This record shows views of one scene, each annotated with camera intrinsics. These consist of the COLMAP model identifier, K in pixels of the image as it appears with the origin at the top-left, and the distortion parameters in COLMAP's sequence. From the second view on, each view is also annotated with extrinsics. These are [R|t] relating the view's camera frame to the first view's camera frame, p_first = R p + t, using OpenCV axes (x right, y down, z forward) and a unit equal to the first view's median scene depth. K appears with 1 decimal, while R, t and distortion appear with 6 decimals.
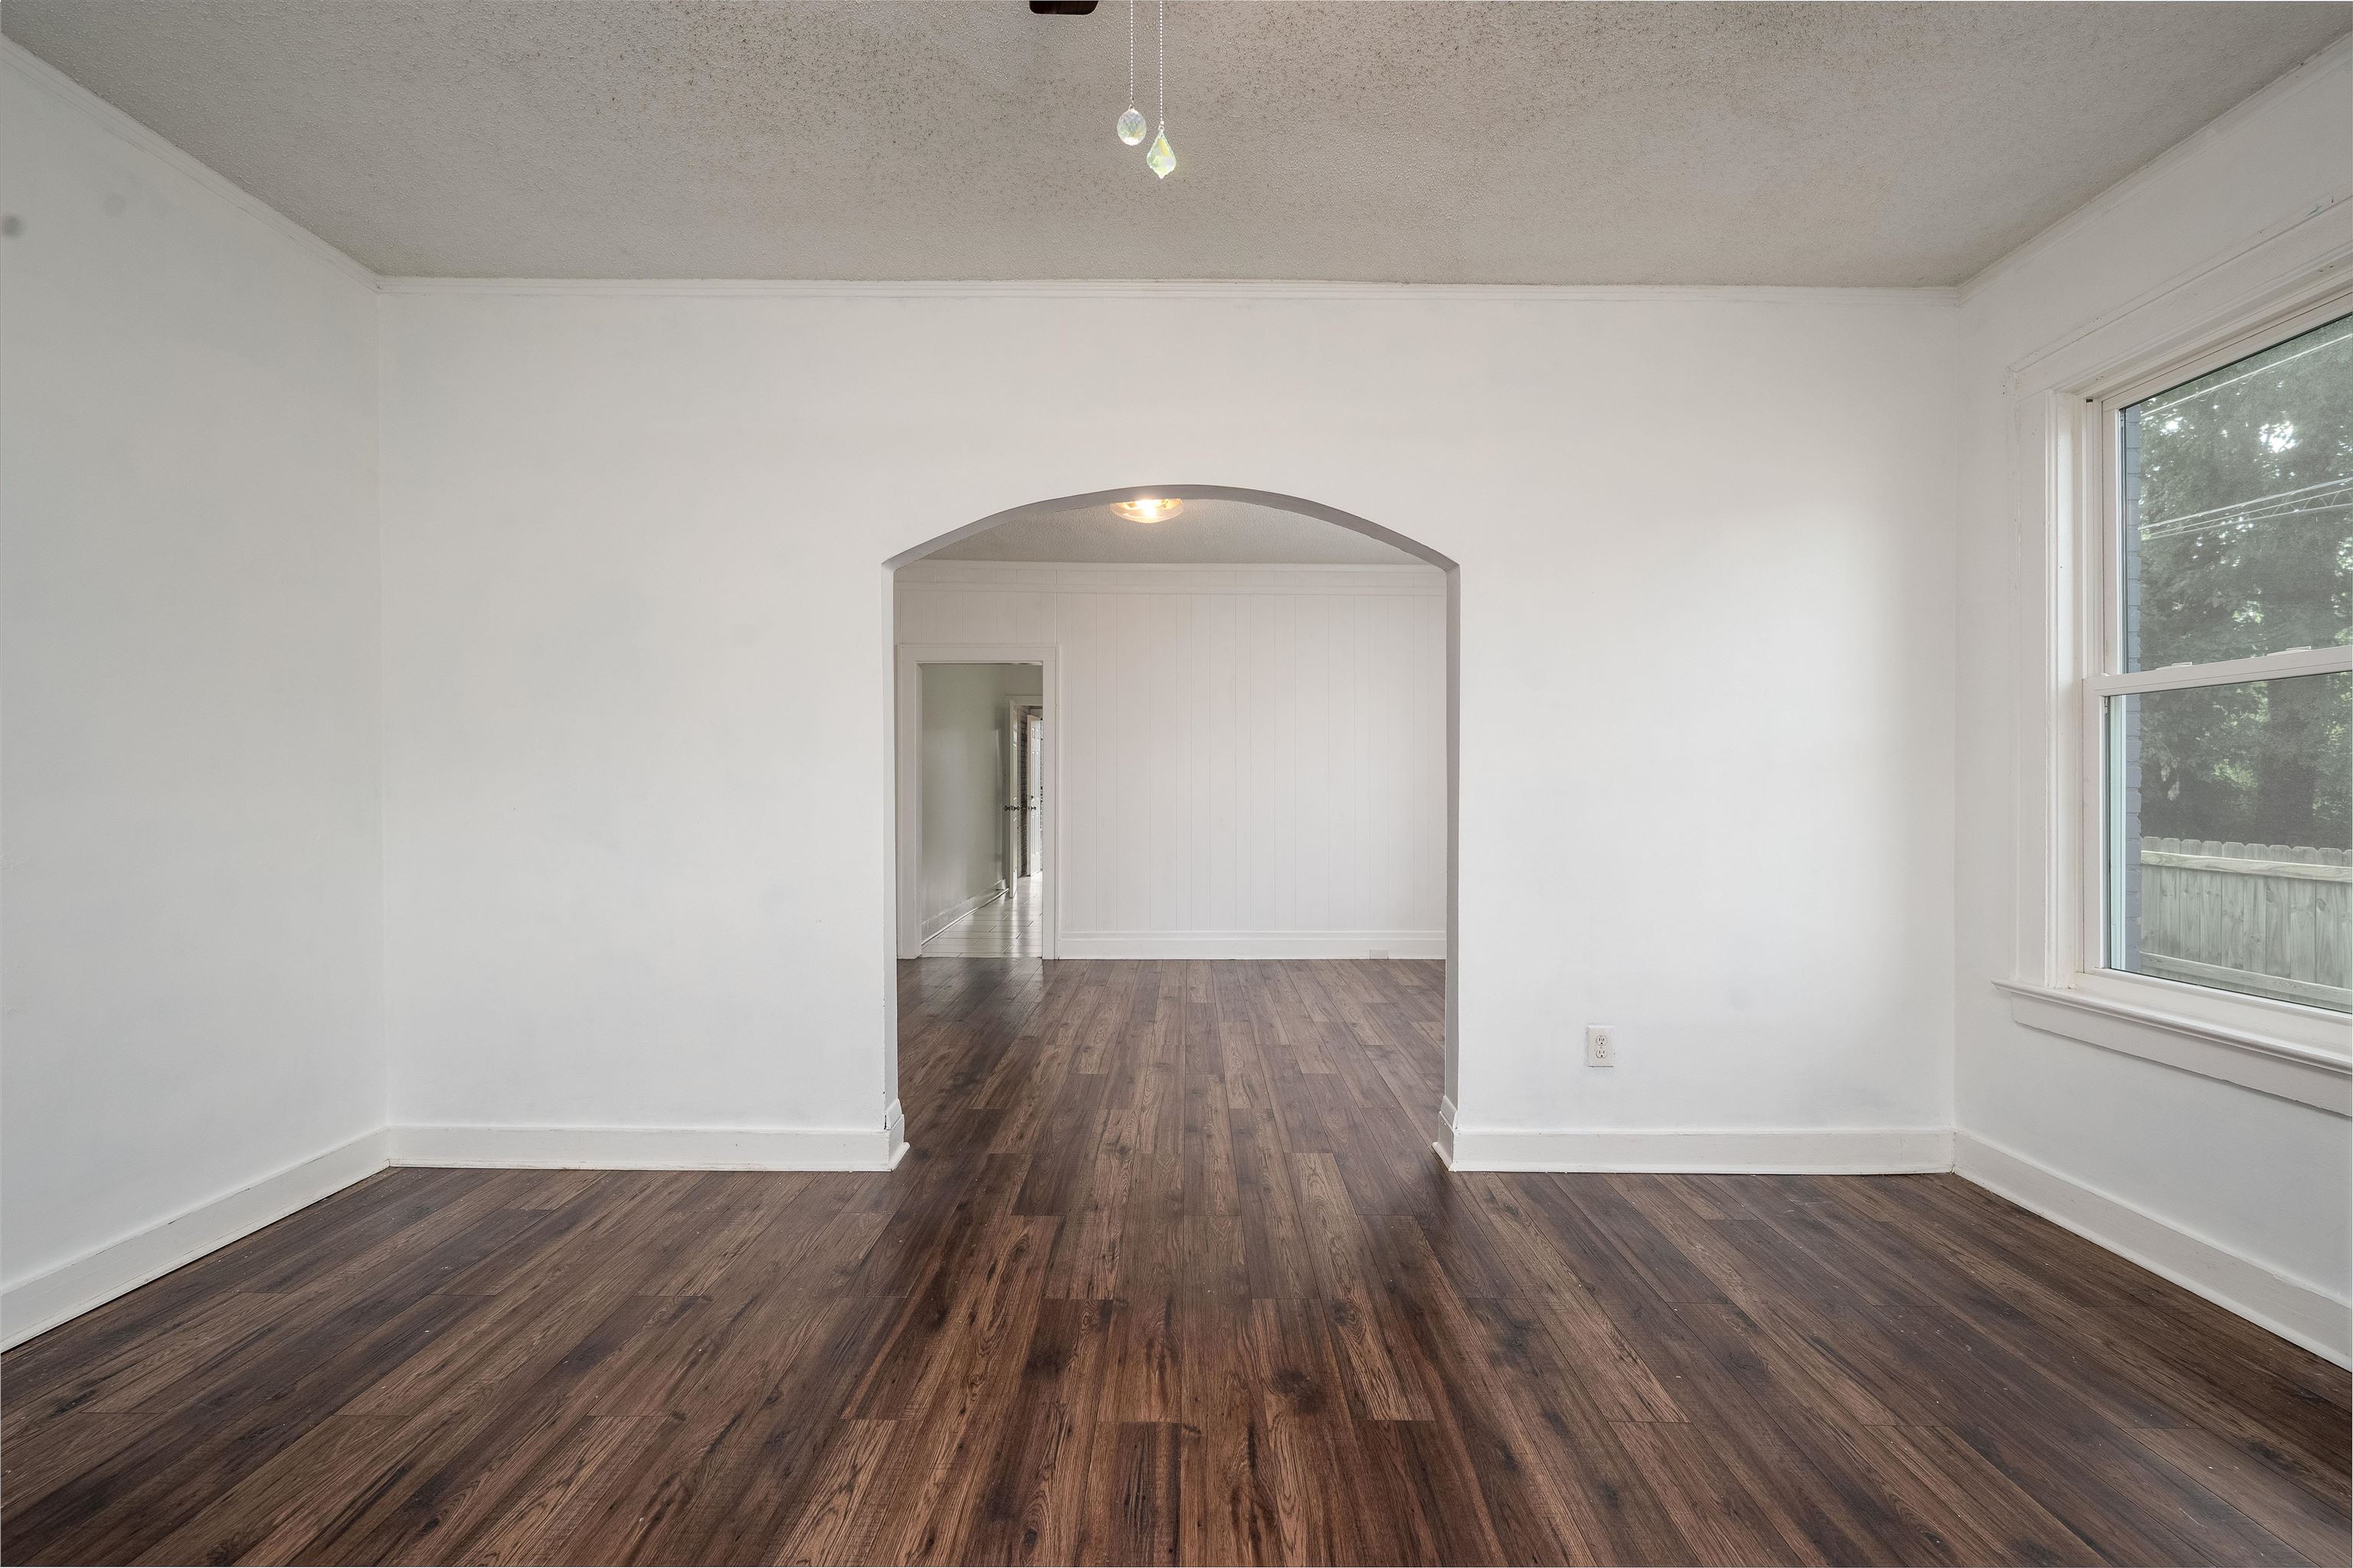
lens RADIAL K [[1032.2, 0, 1176.5], [0, 1032.2, 784.0], [0, 0, 1]] dist [-0.000561, 0.000409]
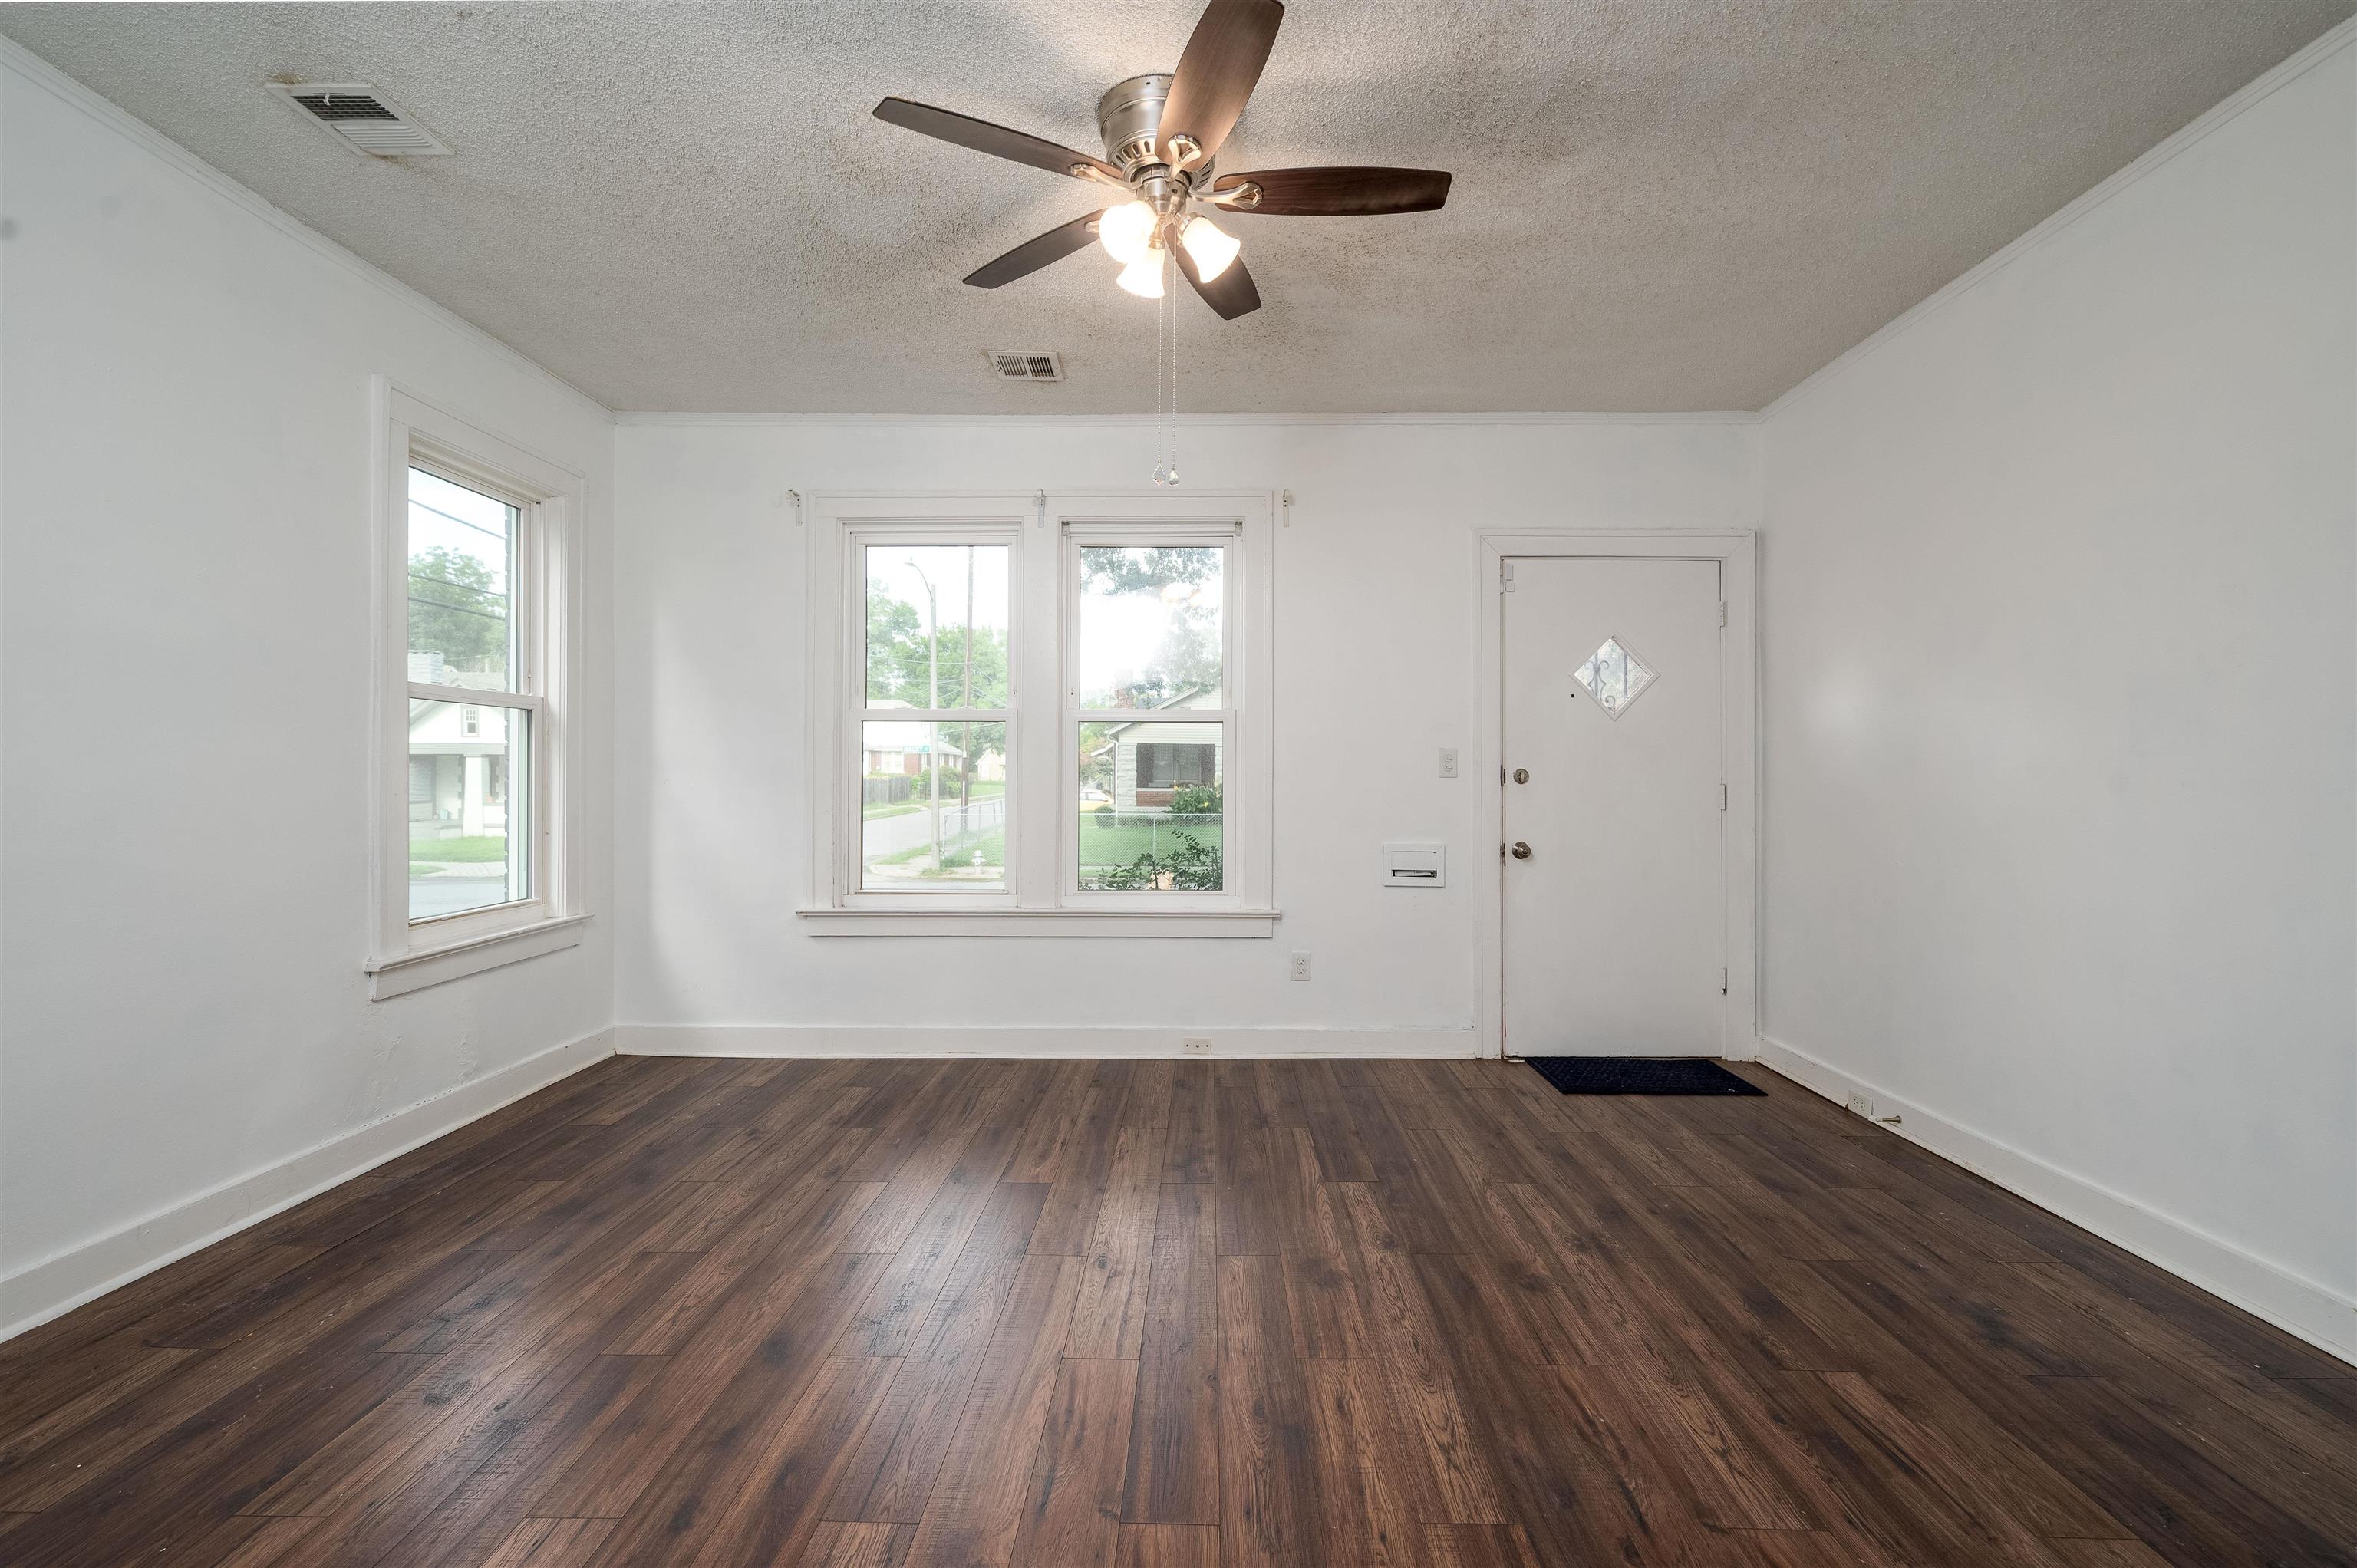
lens RADIAL K [[1041.8, 0, 1175.5], [0, 1041.8, 771.2], [0, 0, 1]] dist [-0.004092, -0.000430]
pose [[-0.999793, -0.003668, 0.019991, -0.042075], [-0.003886, 0.999933, -0.010904, 0.004383], [-0.019950, -0.010979, -0.999741, 1.392182]]
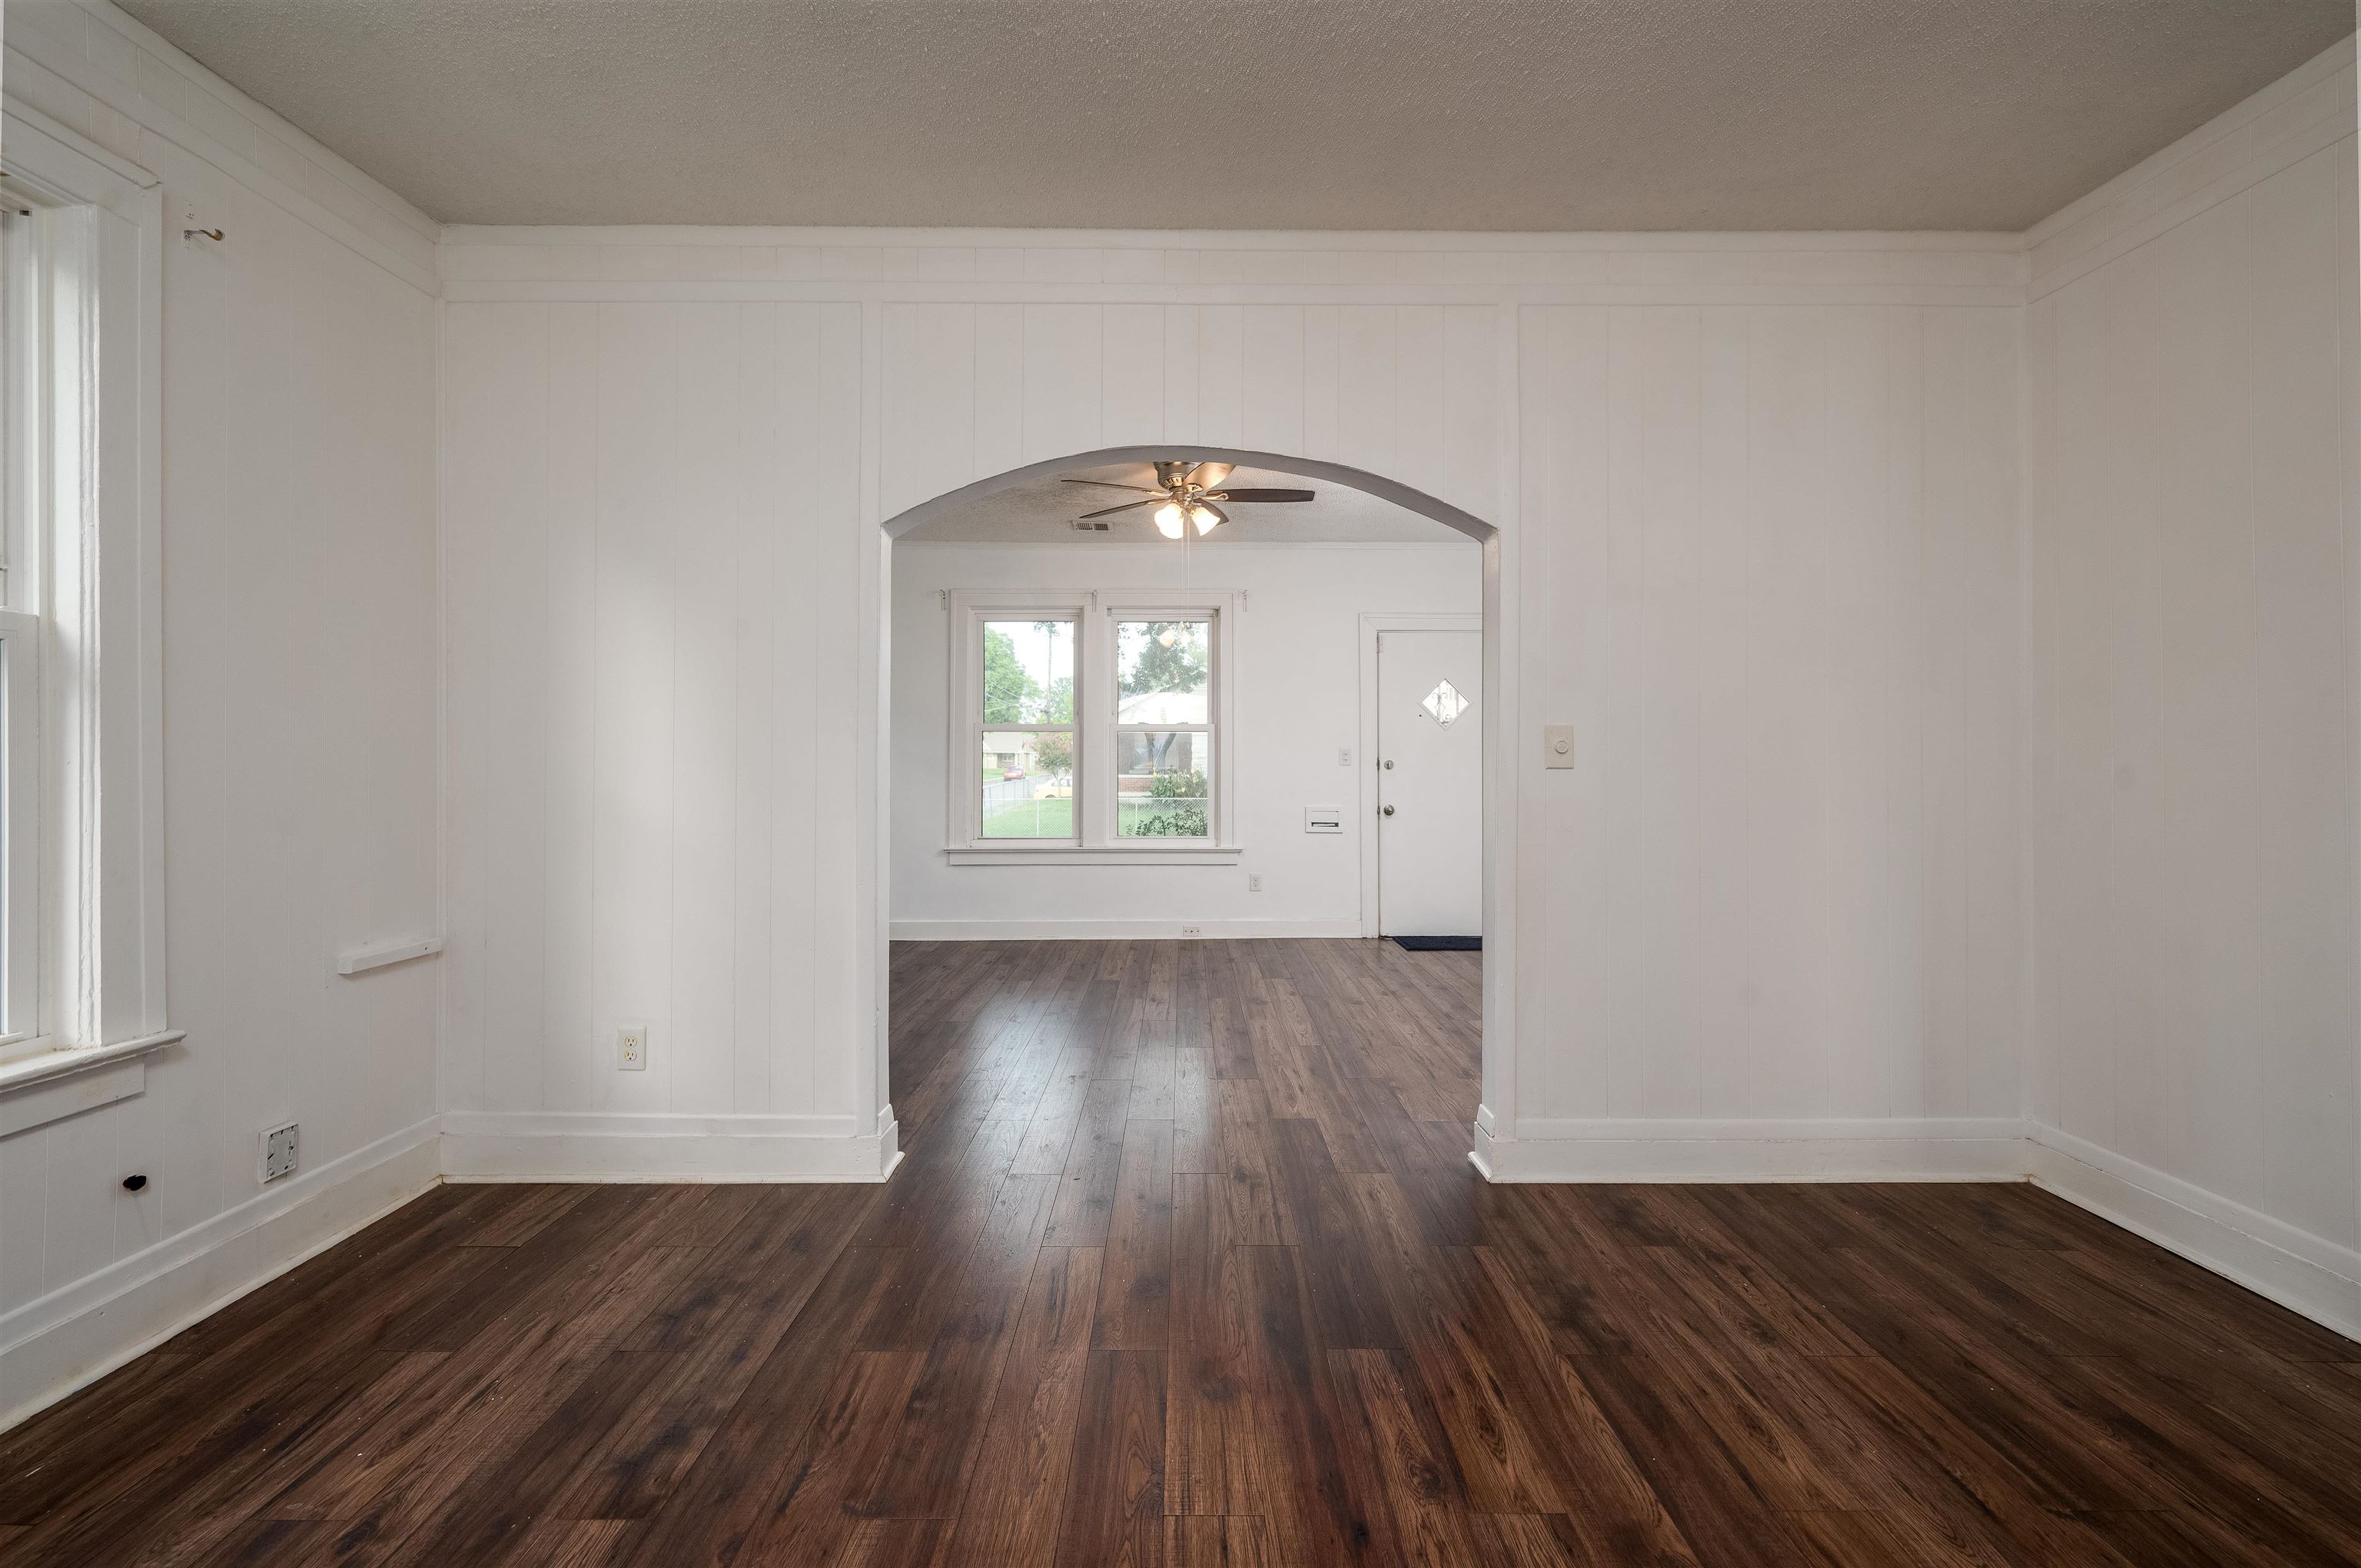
lens RADIAL K [[1043.8, 0, 1177.5], [0, 1043.8, 771.2], [0, 0, 1]] dist [-0.004092, -0.000430]
pose [[-0.999974, -0.002355, -0.006857, 0.013722], [-0.002367, 0.999996, 0.001661, 0.004840], [0.006853, 0.001677, -0.999975, 2.460239]]
